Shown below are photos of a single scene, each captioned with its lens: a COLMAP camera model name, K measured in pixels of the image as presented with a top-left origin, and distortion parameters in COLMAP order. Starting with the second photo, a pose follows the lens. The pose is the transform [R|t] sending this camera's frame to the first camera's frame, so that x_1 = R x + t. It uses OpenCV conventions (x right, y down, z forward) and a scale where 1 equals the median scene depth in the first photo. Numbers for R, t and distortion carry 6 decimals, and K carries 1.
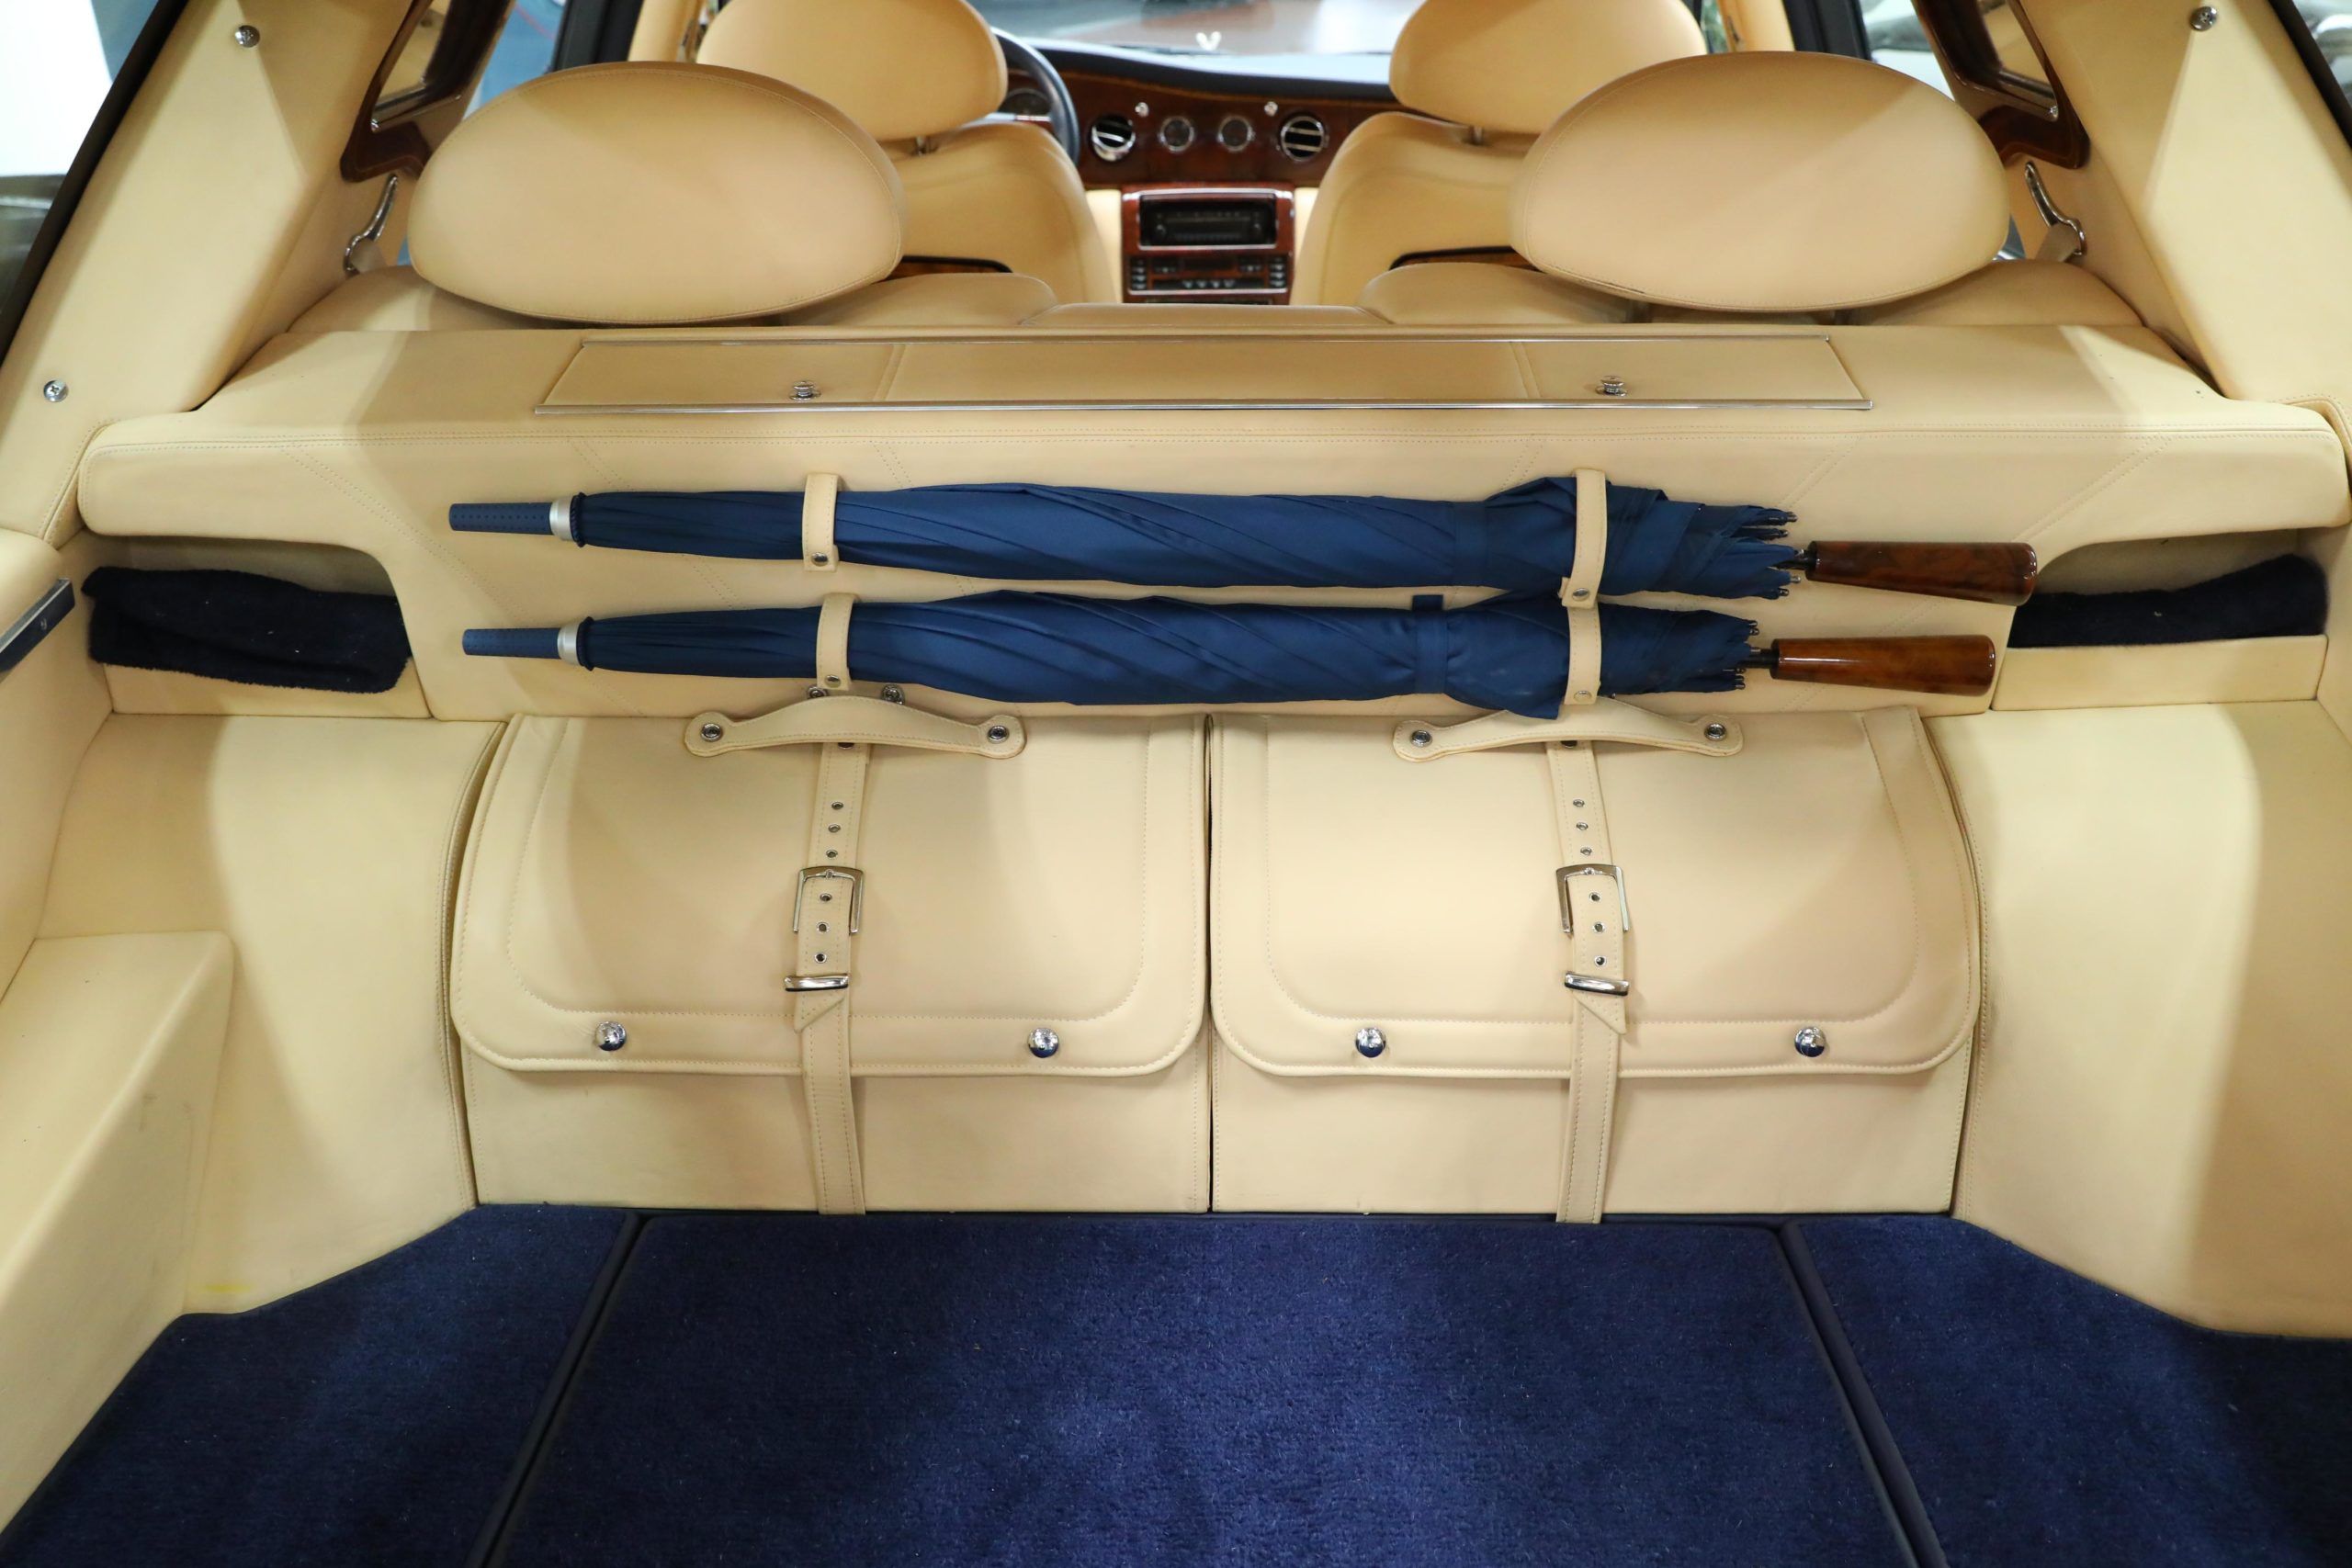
lens RADIAL K [[2102.5, 0, 1171.4], [0, 2102.5, 832.0], [0, 0, 1]] dist [-0.033988, 0.044916]
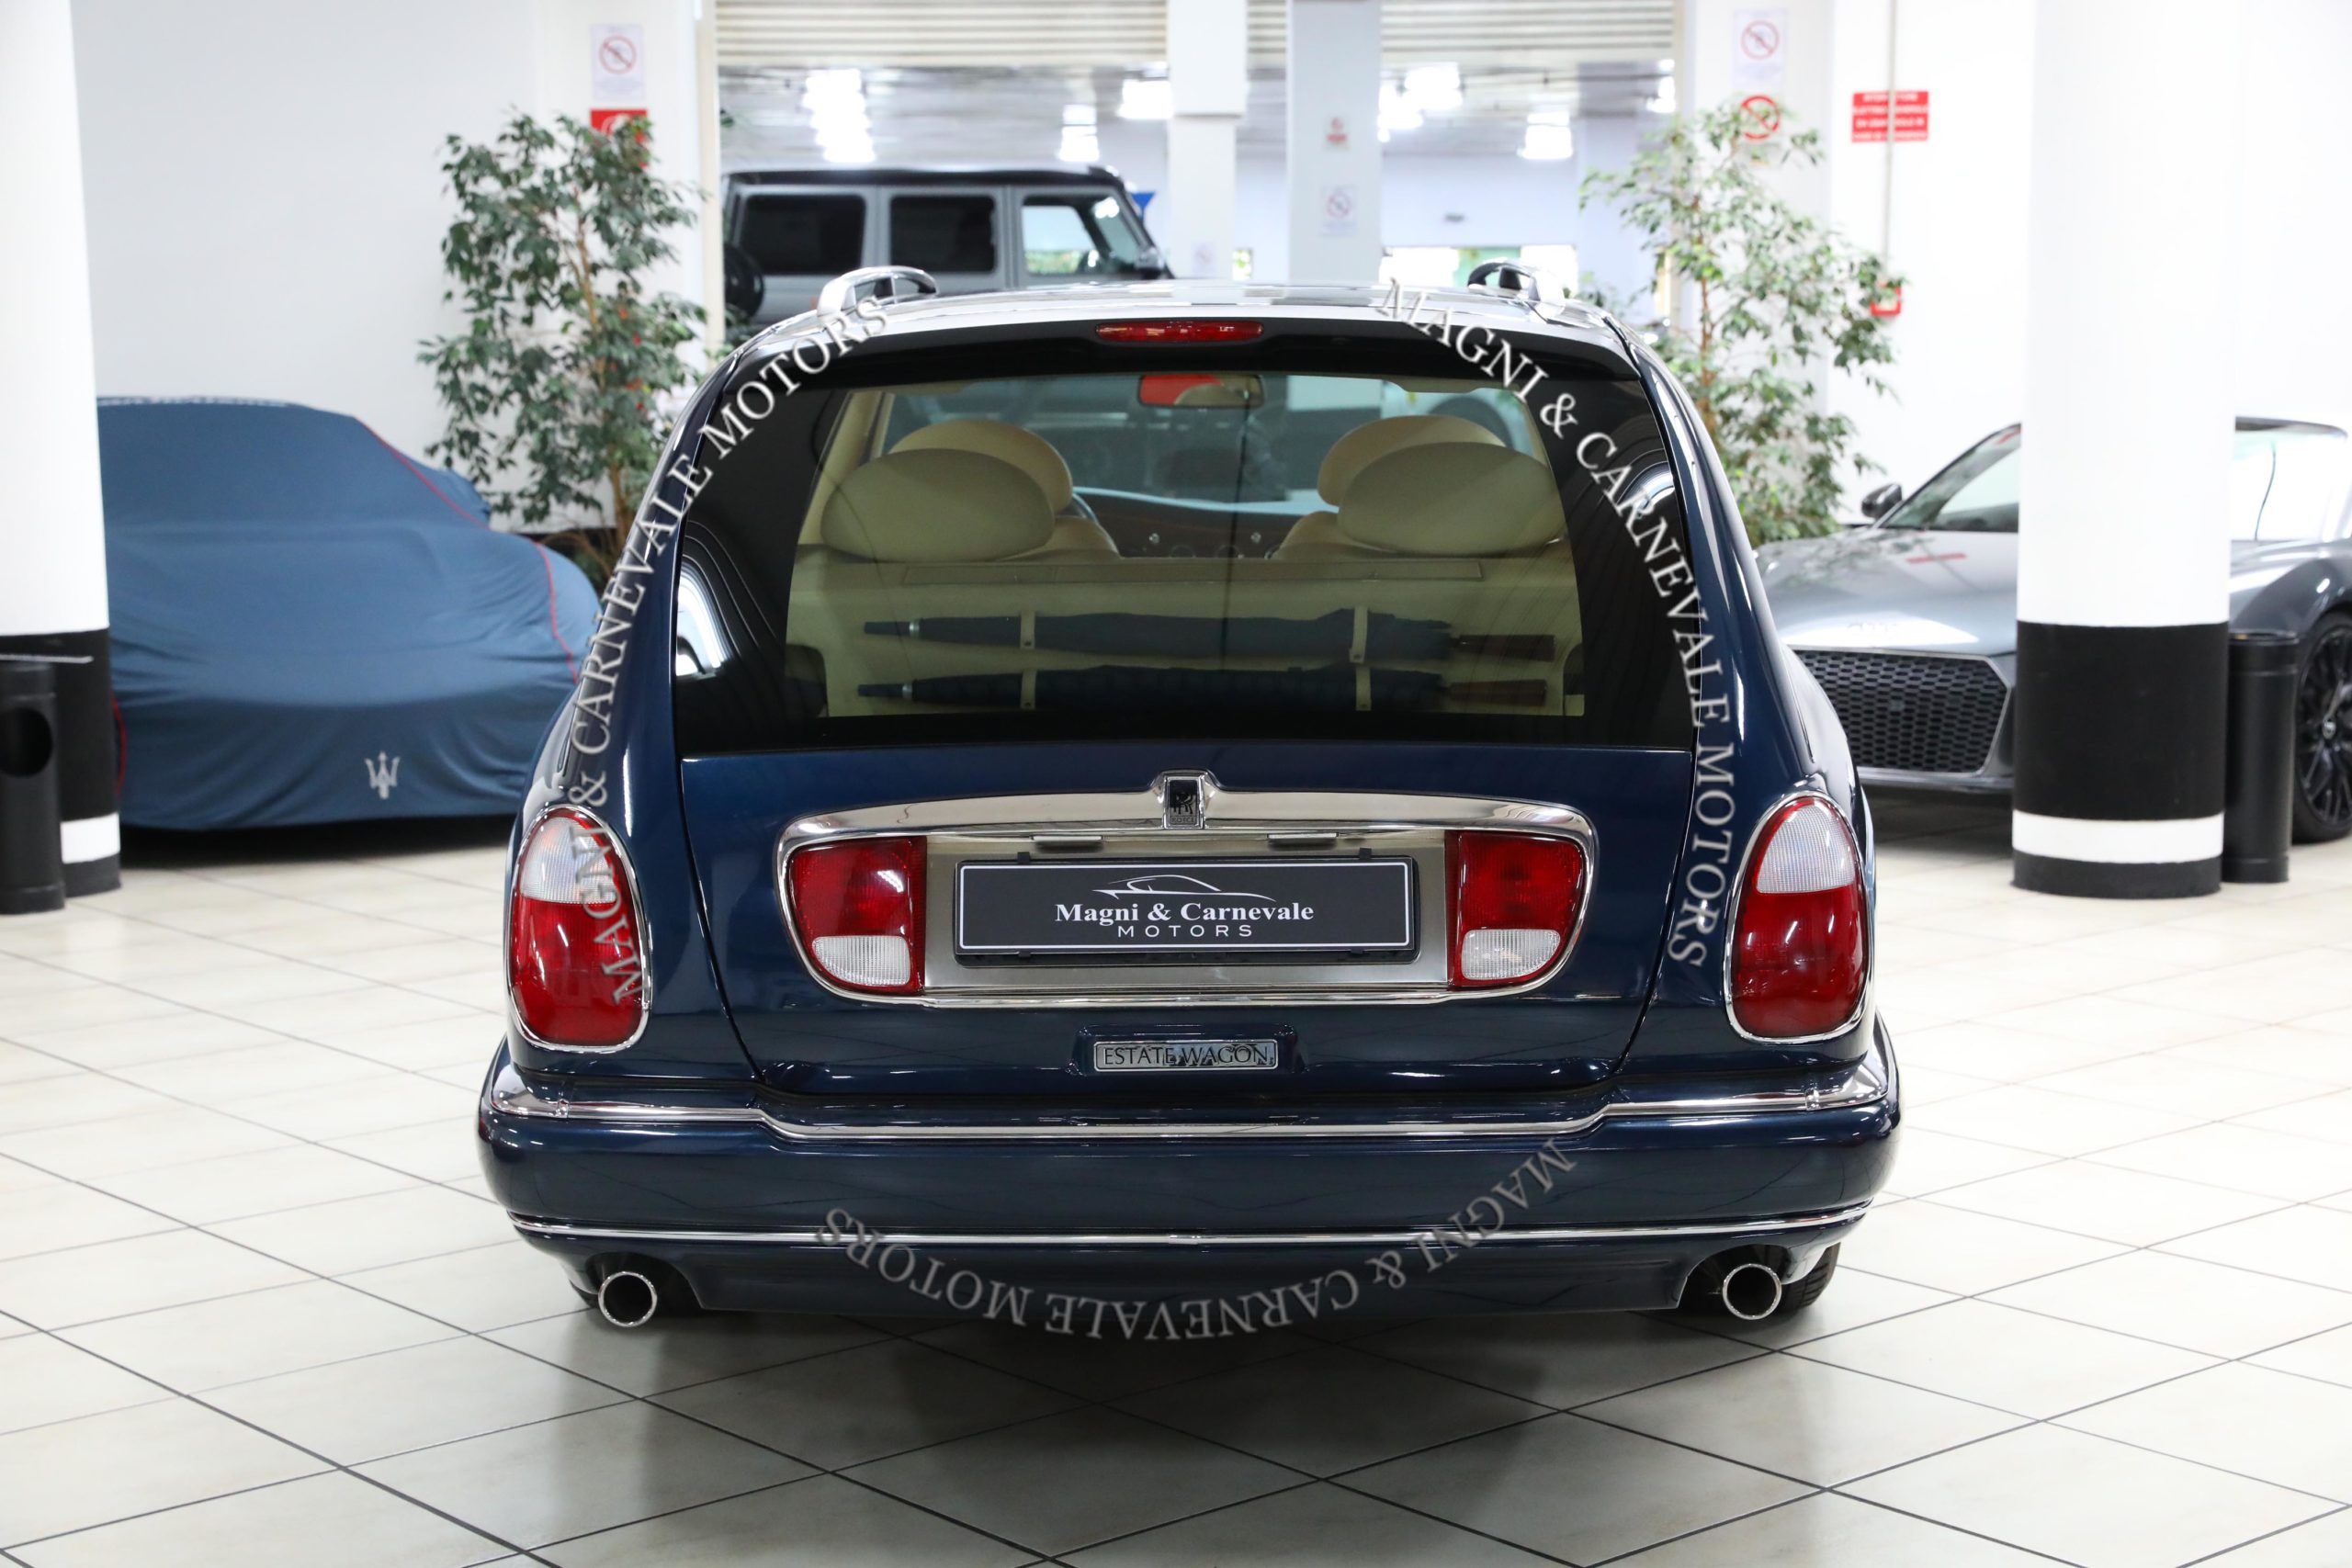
lens RADIAL K [[3498.1, 0, 1178.6], [0, 3498.1, 791.0], [0, 0, 1]] dist [0.229167, 0.000000]
pose [[0.999992, -0.003332, 0.002240, -0.011165], [0.003853, 0.953359, -0.301815, 1.137298], [-0.001129, 0.301821, 0.953364, -2.512789]]
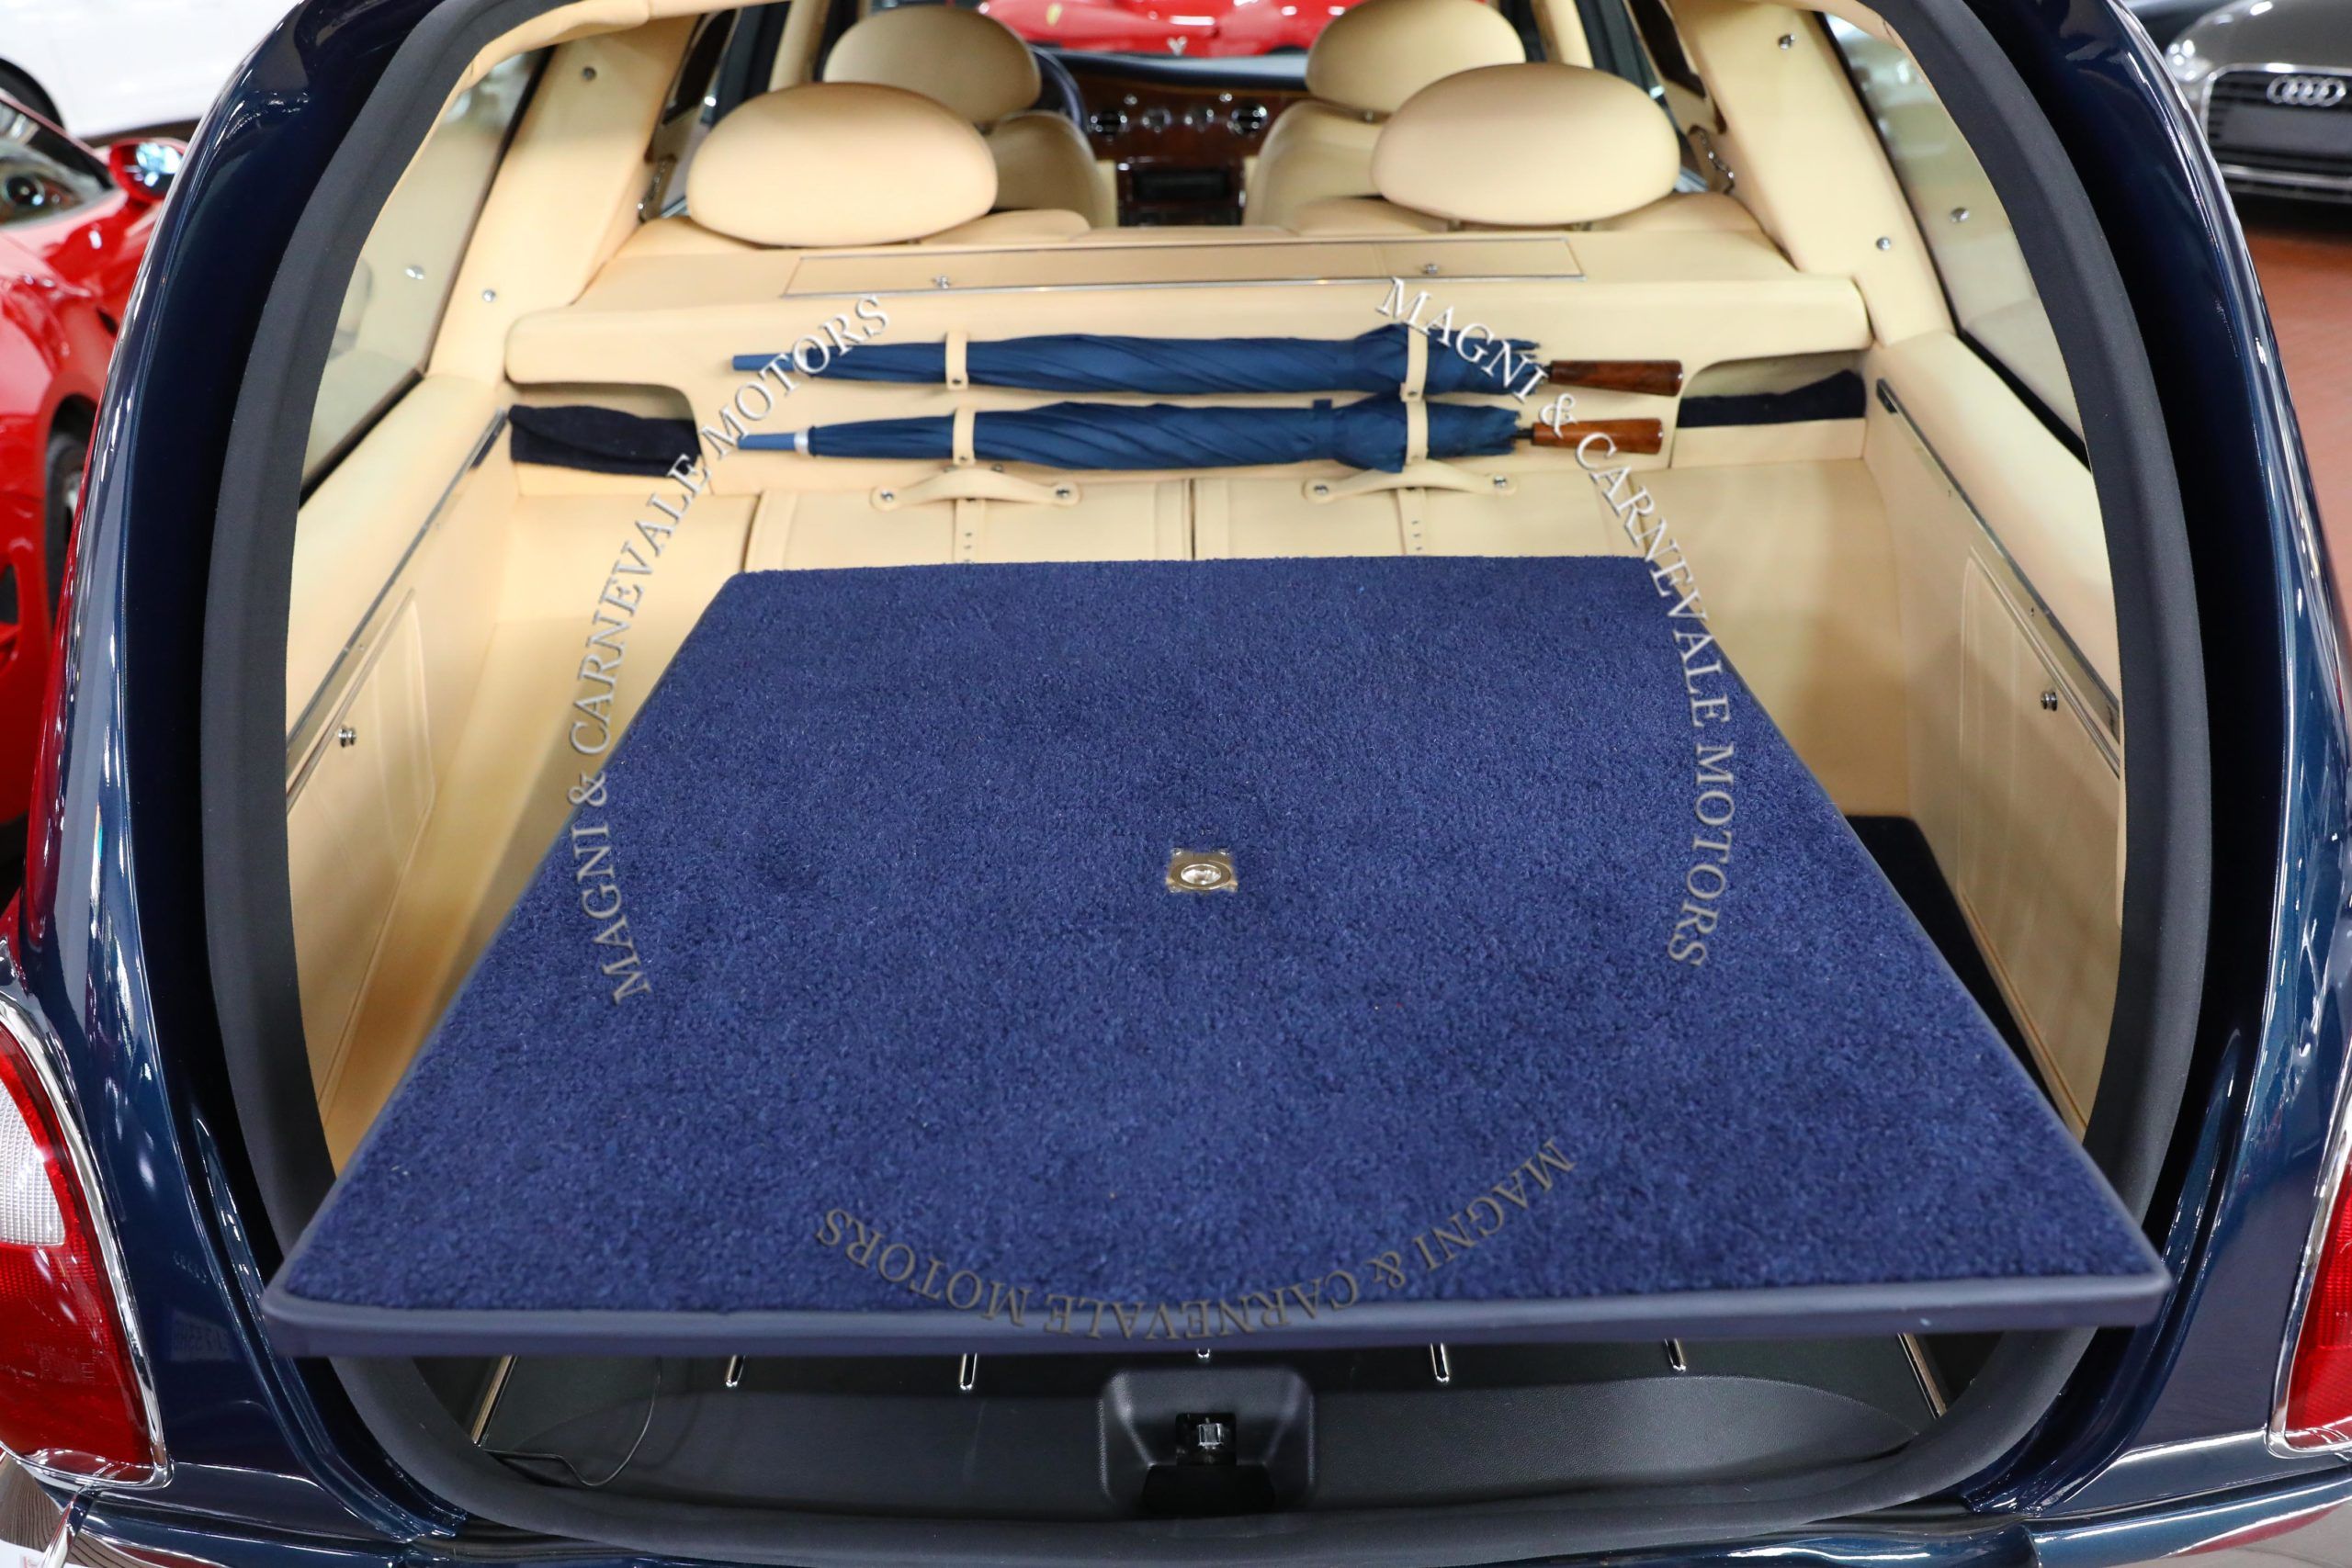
lens RADIAL K [[1748.0, 0, 1174.6], [0, 1748.0, 801.2], [0, 0, 1]] dist [-0.047543, 0.004214]
pose [[0.999718, -0.022384, 0.007992, -0.012986], [0.021908, 0.998226, 0.055353, 0.124516], [-0.009217, -0.055163, 0.998435, -0.388738]]
